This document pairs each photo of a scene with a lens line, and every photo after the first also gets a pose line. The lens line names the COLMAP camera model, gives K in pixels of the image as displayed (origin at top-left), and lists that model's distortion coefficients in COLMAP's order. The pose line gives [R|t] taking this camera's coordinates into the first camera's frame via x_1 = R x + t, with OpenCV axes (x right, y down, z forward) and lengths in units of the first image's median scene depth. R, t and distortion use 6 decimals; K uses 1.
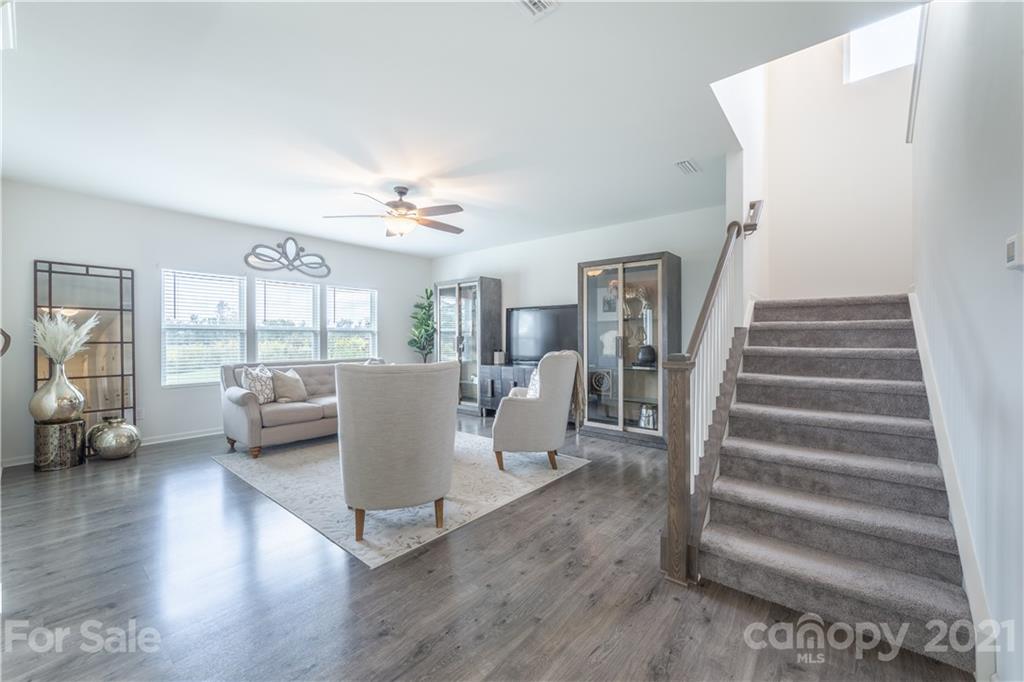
lens RADIAL K [[398.2, 0, 504.5], [0, 398.2, 339.2], [0, 0, 1]] dist [-0.002411, 0.000705]
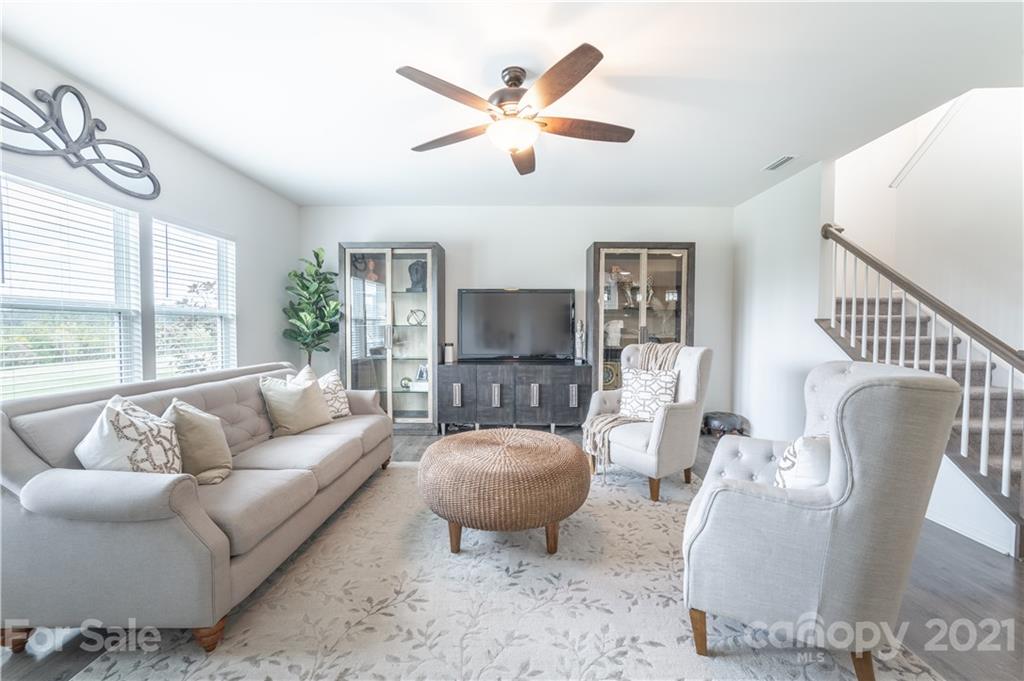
lens RADIAL K [[398.2, 0, 513.2], [0, 398.2, 343.0], [0, 0, 1]] dist [-0.002411, 0.000705]
pose [[0.771483, -0.025048, 0.635757, -0.441381], [0.000901, 0.999267, 0.038277, -0.002635], [-0.636249, -0.028957, 0.770940, 0.369021]]
